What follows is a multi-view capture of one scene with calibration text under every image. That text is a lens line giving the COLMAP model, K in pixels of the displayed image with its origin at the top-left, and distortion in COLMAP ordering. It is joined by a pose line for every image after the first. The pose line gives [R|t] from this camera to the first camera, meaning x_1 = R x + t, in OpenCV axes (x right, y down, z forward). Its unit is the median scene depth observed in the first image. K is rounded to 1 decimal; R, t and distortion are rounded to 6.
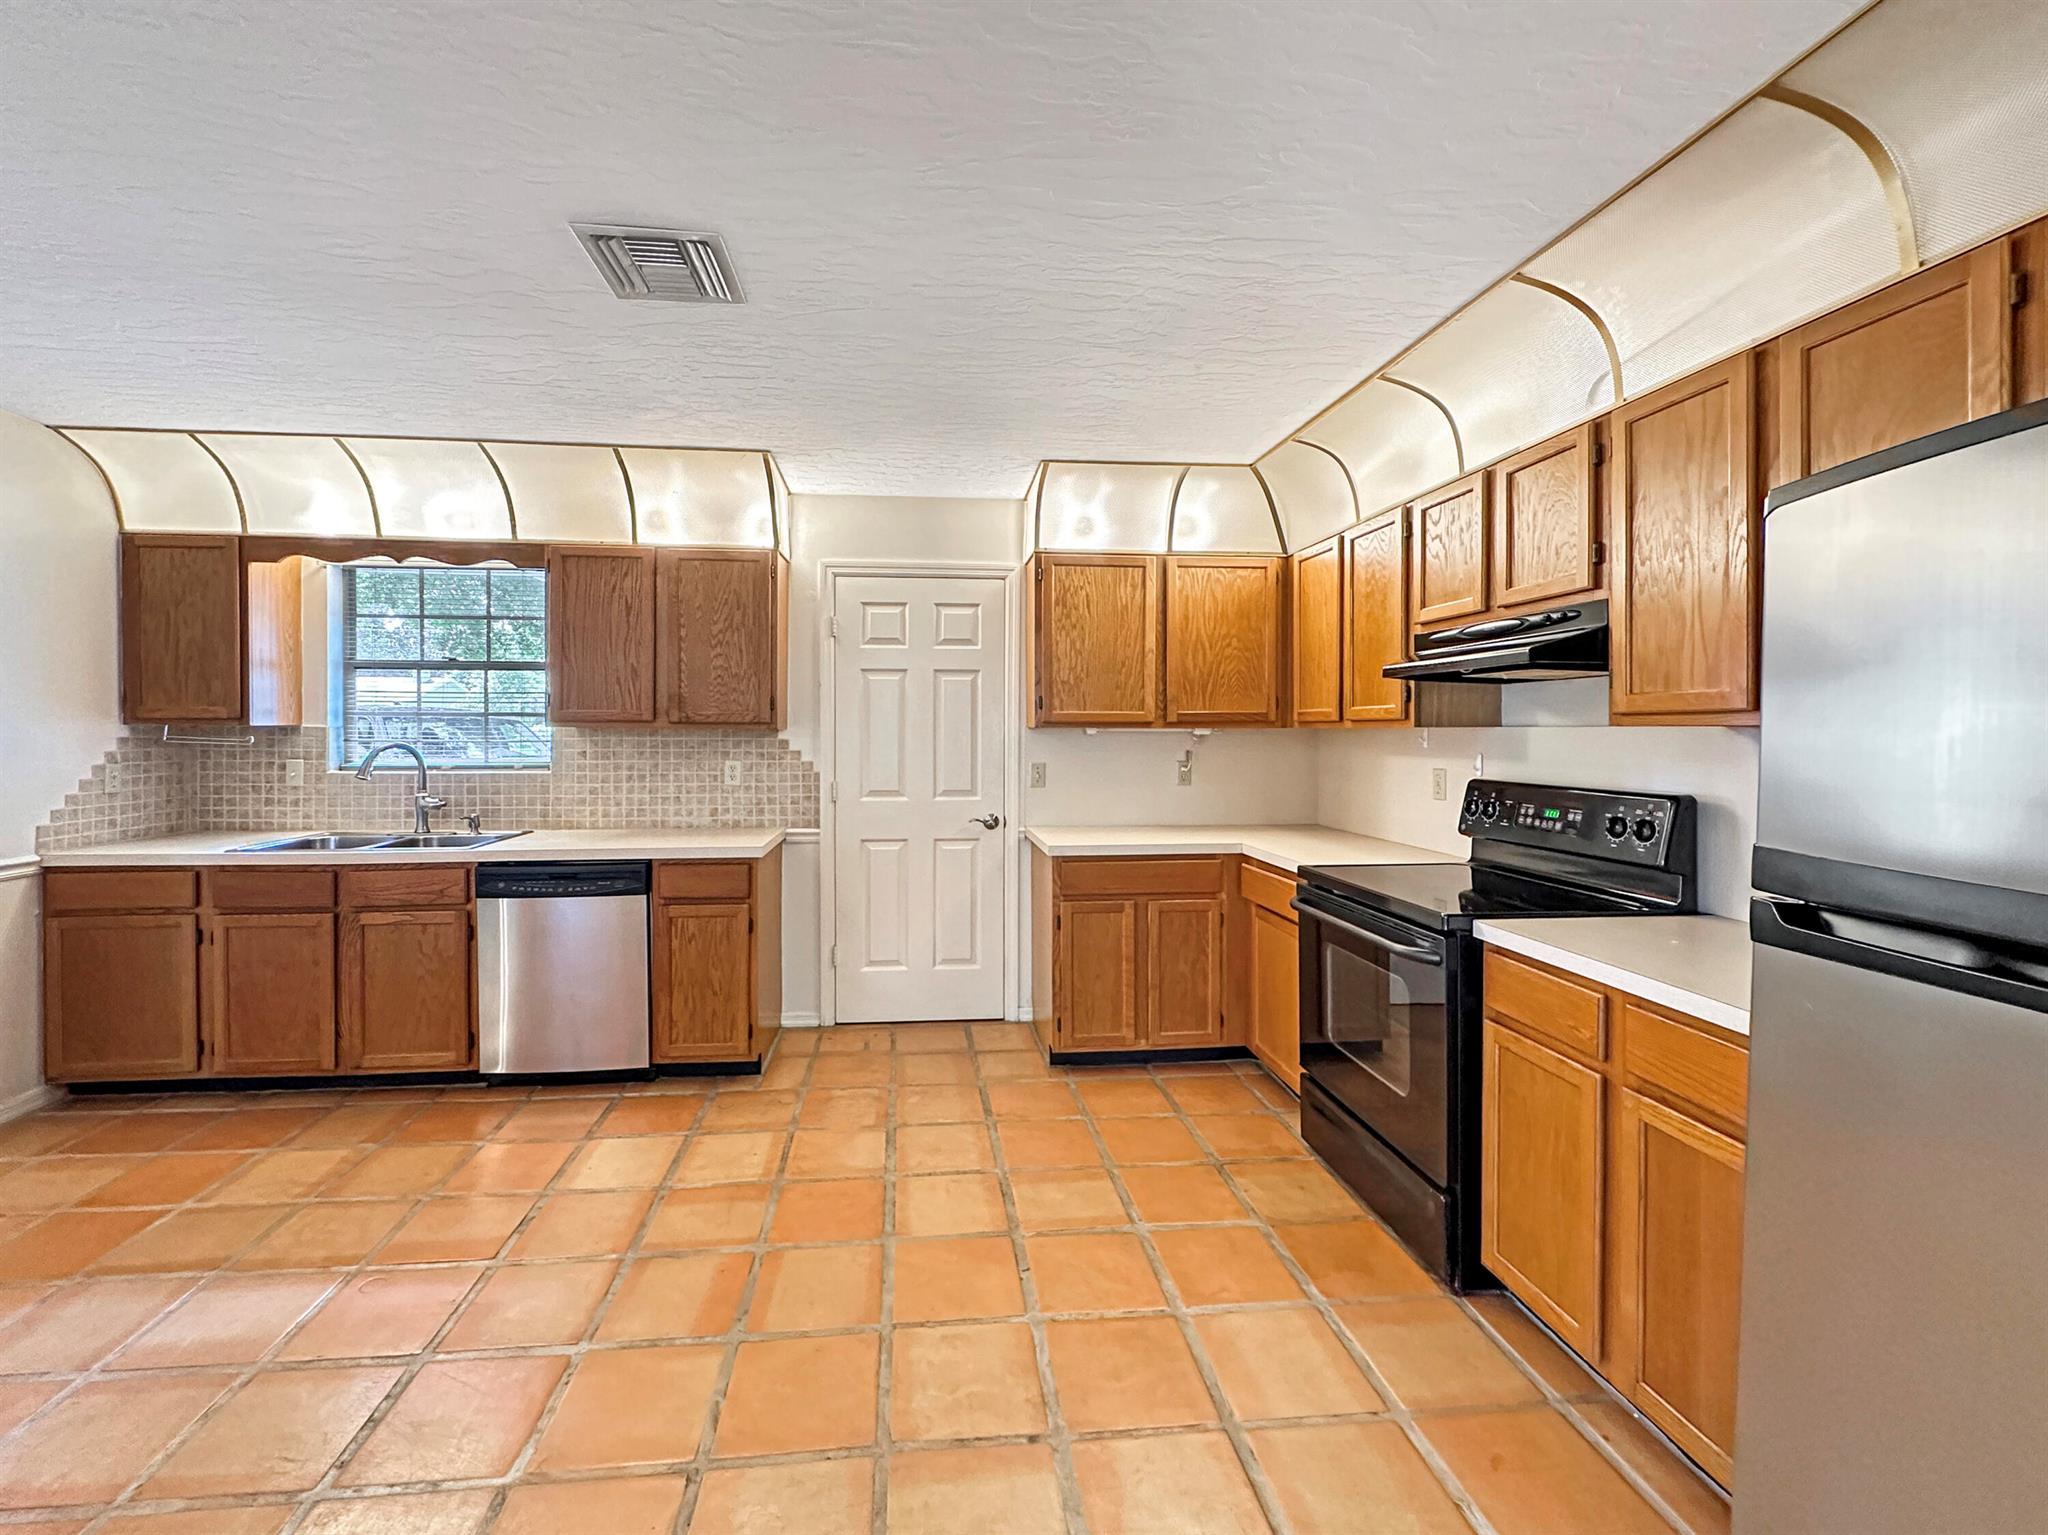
lens RADIAL K [[835.5, 0, 976.4], [0, 835.5, 737.5], [0, 0, 1]] dist [-0.000108, -0.000153]
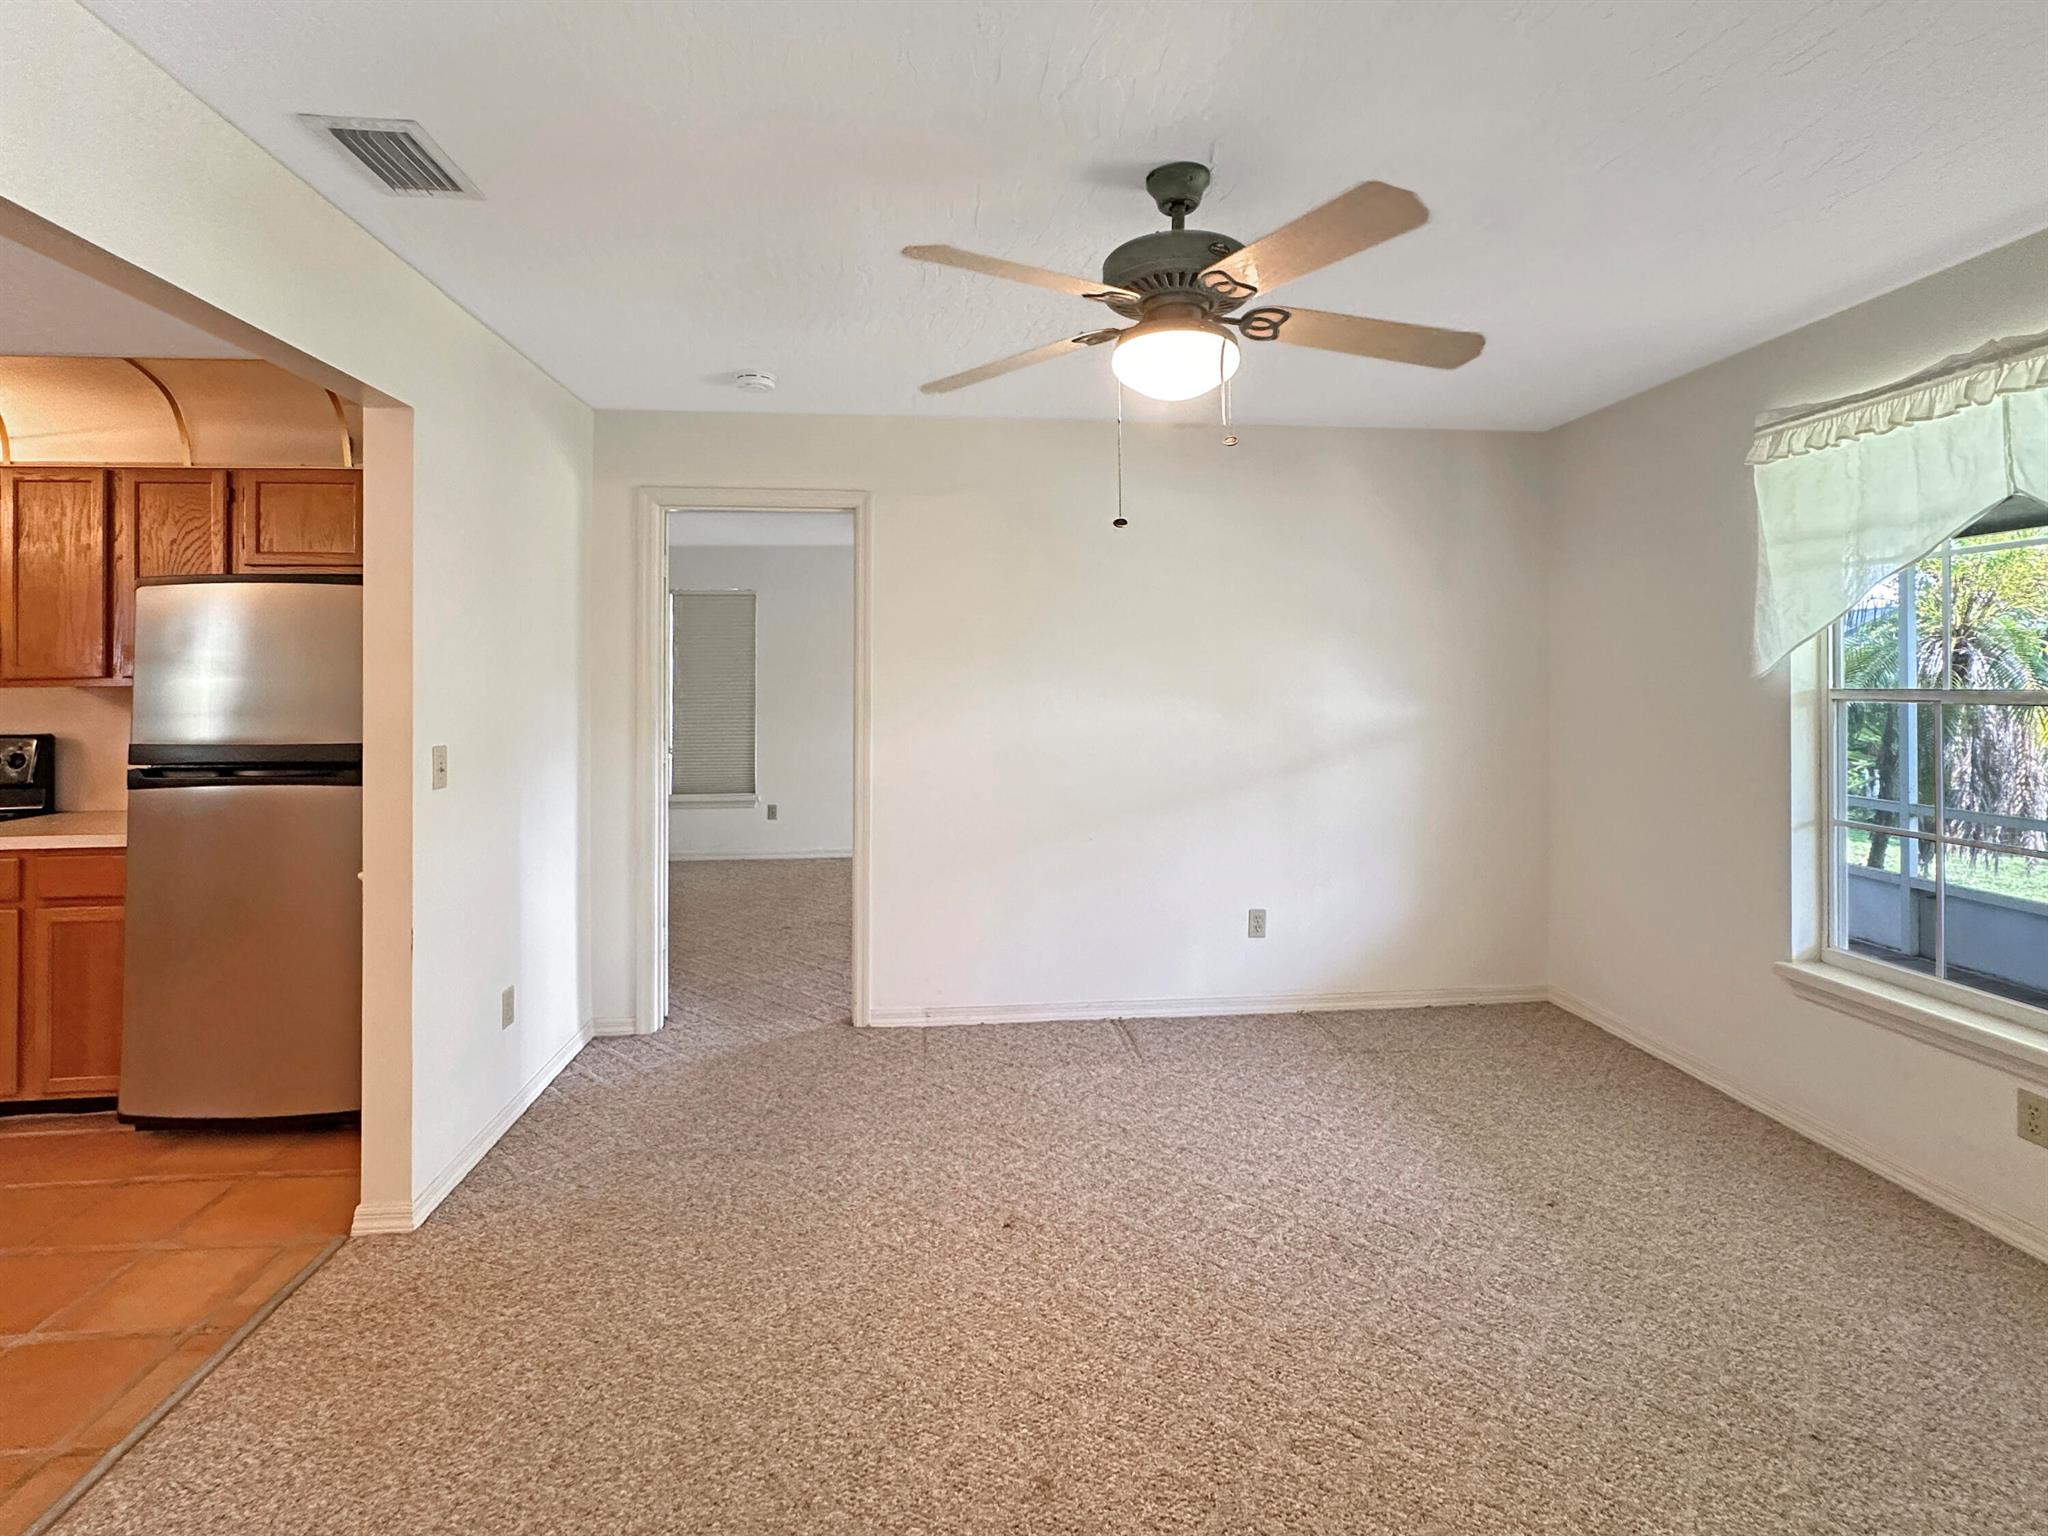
lens RADIAL K [[967.8, 0, 1023.1], [0, 967.8, 688.1], [0, 0, 1]] dist [-0.002255, -0.000584]
pose [[-0.003060, -0.016729, 0.999855, -0.569101], [0.009324, 0.999816, 0.016757, -0.014384], [-0.999952, 0.009374, -0.002904, -0.467643]]
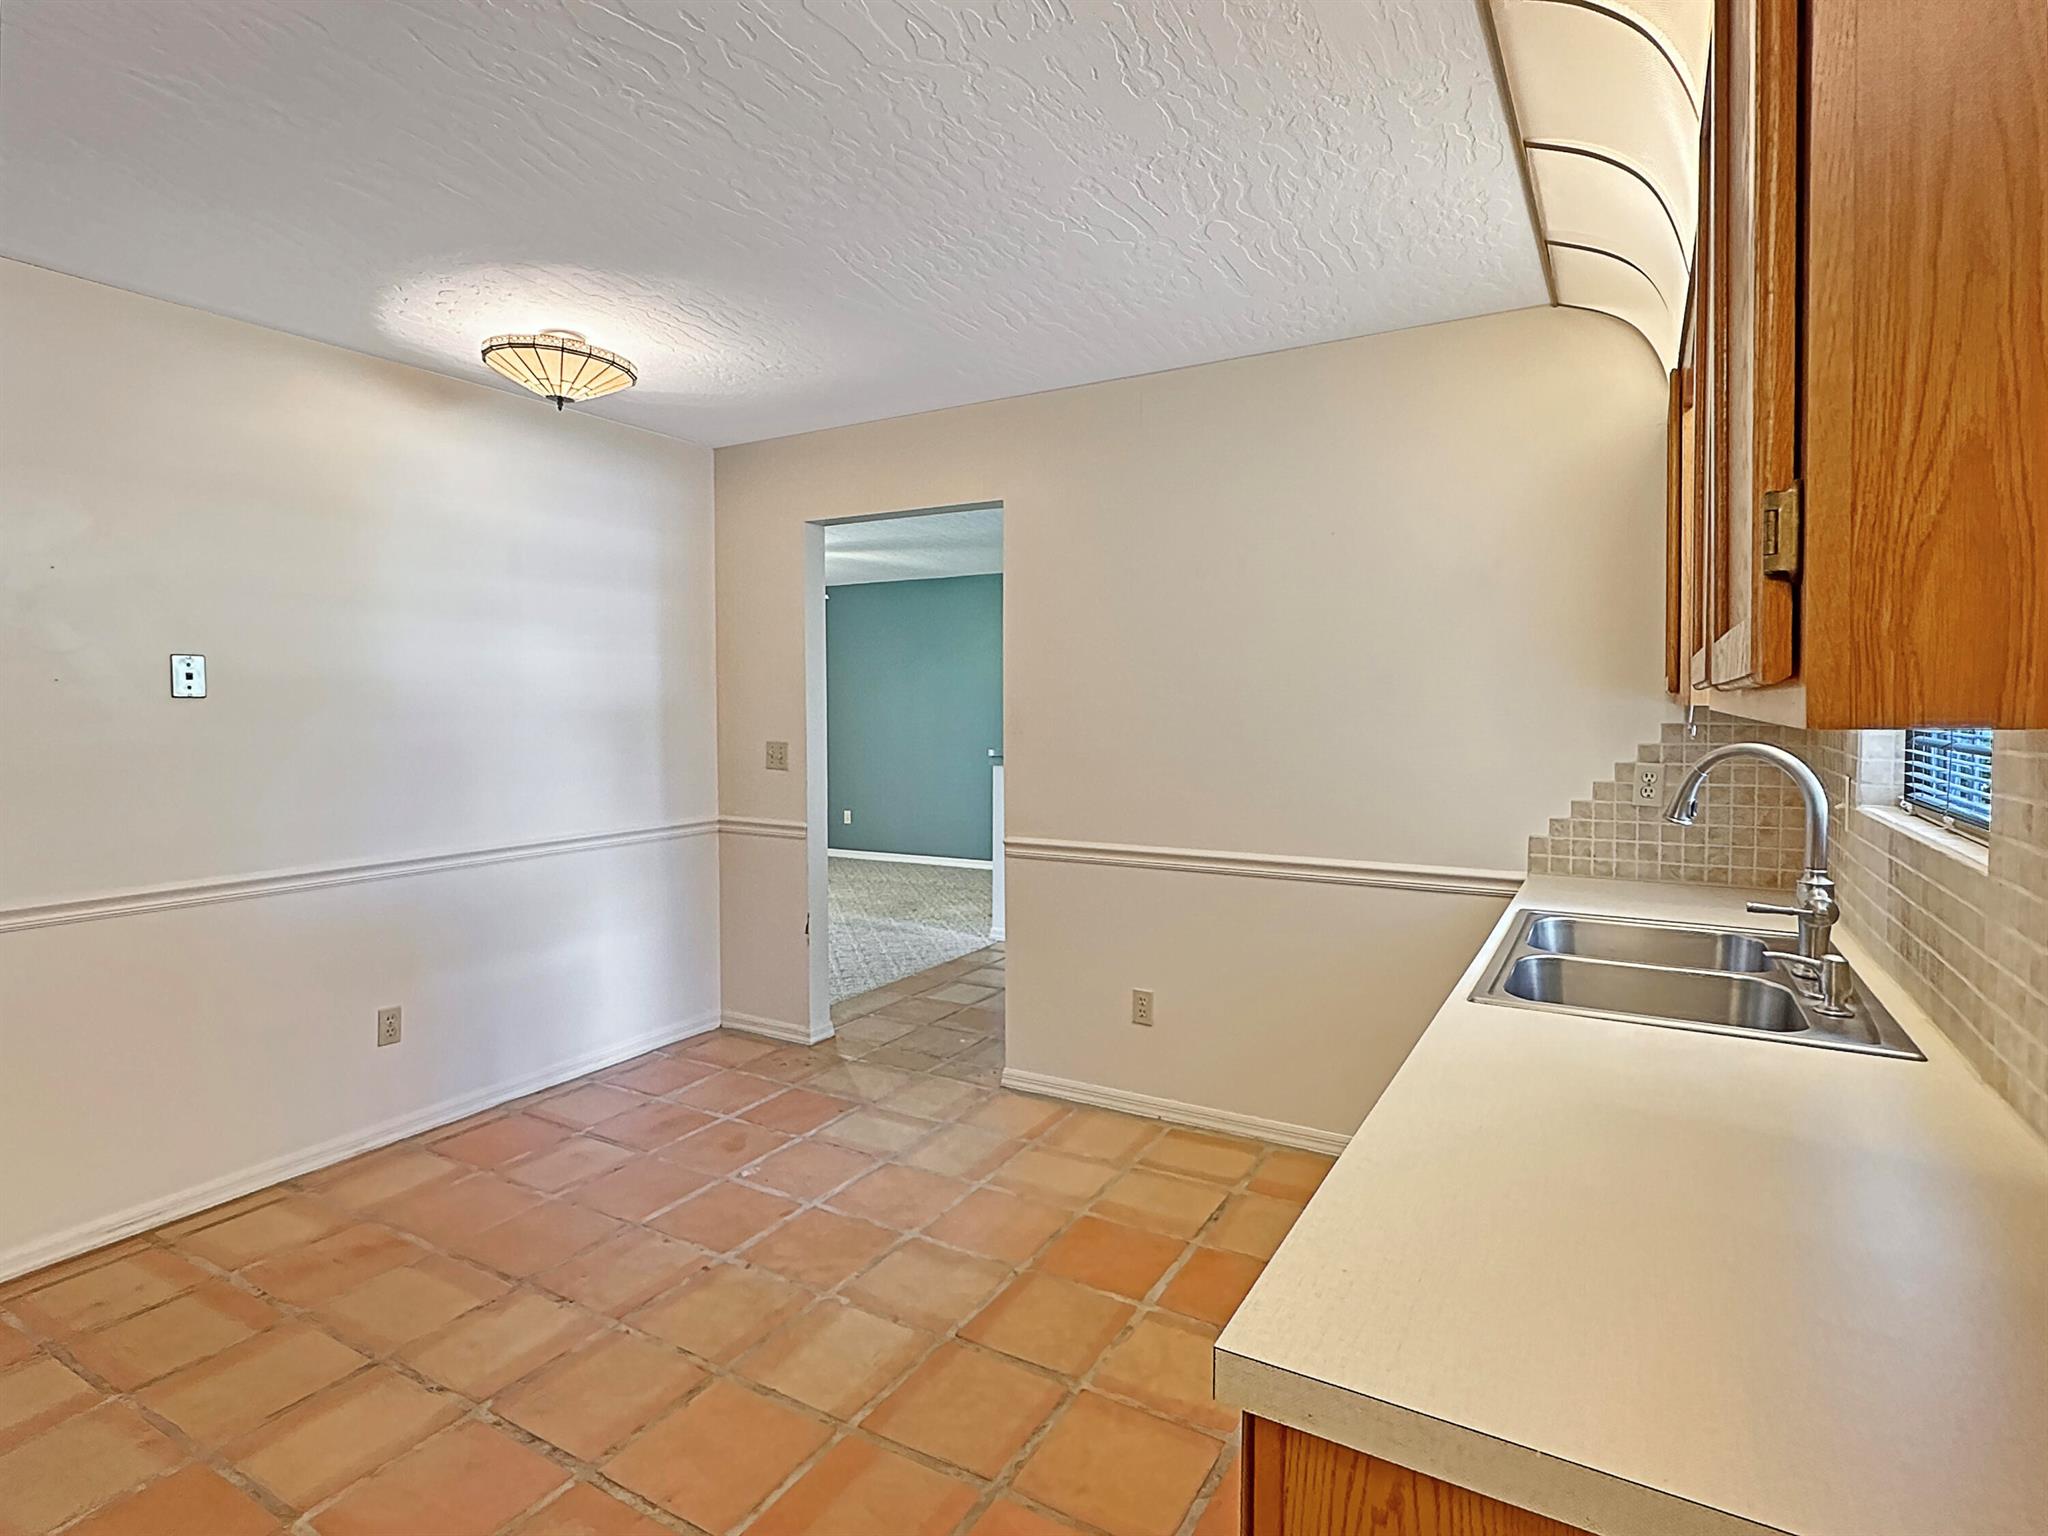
lens RADIAL K [[1069.3, 0, 1014.1], [0, 1069.3, 709.0], [0, 0, 1]] dist [-0.004426, 0.001689]
pose [[-0.595366, 0.000347, -0.803454, -0.041563], [-0.009989, 0.999919, 0.007834, -0.013500], [0.803392, 0.012690, -0.595315, 1.111354]]
